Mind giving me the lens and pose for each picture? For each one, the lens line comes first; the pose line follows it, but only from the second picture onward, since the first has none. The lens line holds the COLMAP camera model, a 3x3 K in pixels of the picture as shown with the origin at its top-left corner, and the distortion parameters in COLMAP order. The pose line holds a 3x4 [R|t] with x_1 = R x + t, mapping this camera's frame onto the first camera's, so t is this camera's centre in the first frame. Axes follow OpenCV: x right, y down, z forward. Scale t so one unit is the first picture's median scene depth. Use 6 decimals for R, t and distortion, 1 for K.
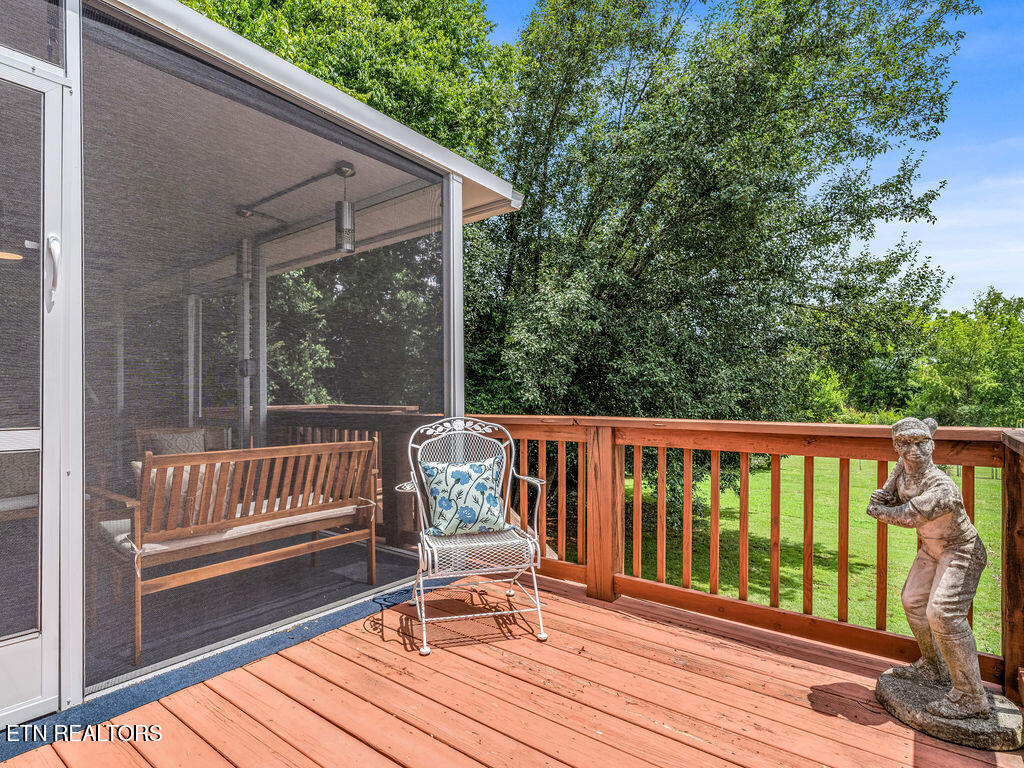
lens RADIAL K [[562.8, 0, 512.0], [0, 562.8, 384.0], [0, 0, 1]] dist [-0.001234, 0.000035]
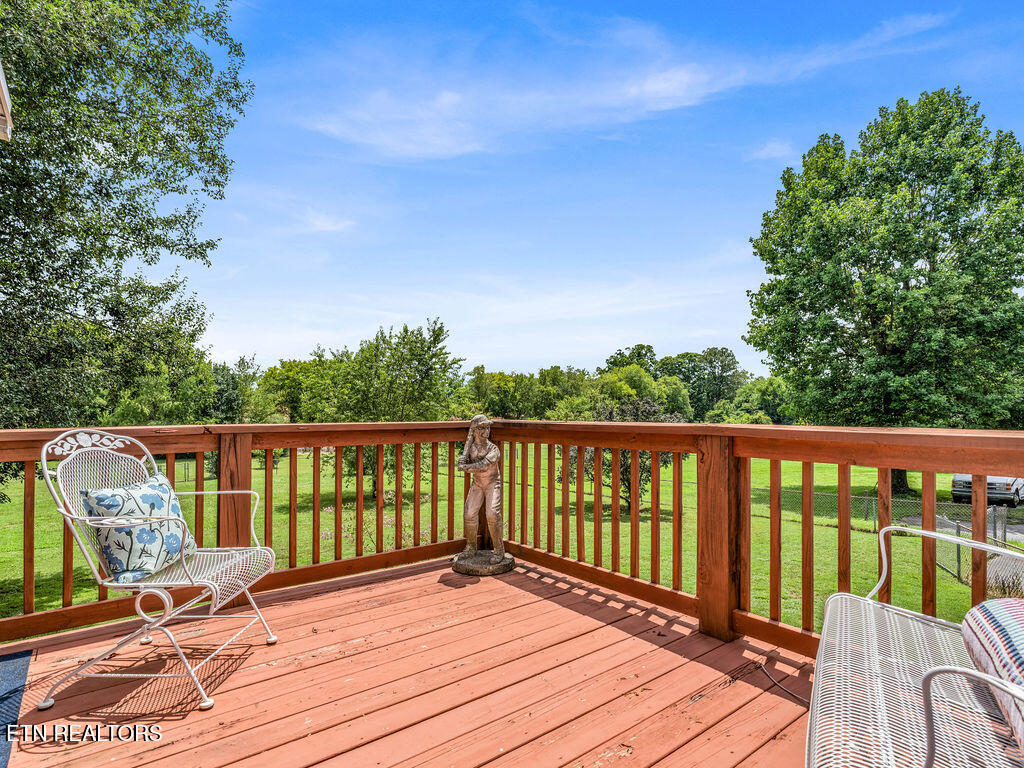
lens RADIAL K [[535.5, 0, 515.0], [0, 535.5, 403.2], [0, 0, 1]] dist [-0.000023, 0.001872]
pose [[0.242618, 0.014465, 0.970014, -0.636783], [-0.014909, 0.999826, -0.011180, 0.024594], [-0.970007, -0.011749, 0.242791, 0.286750]]
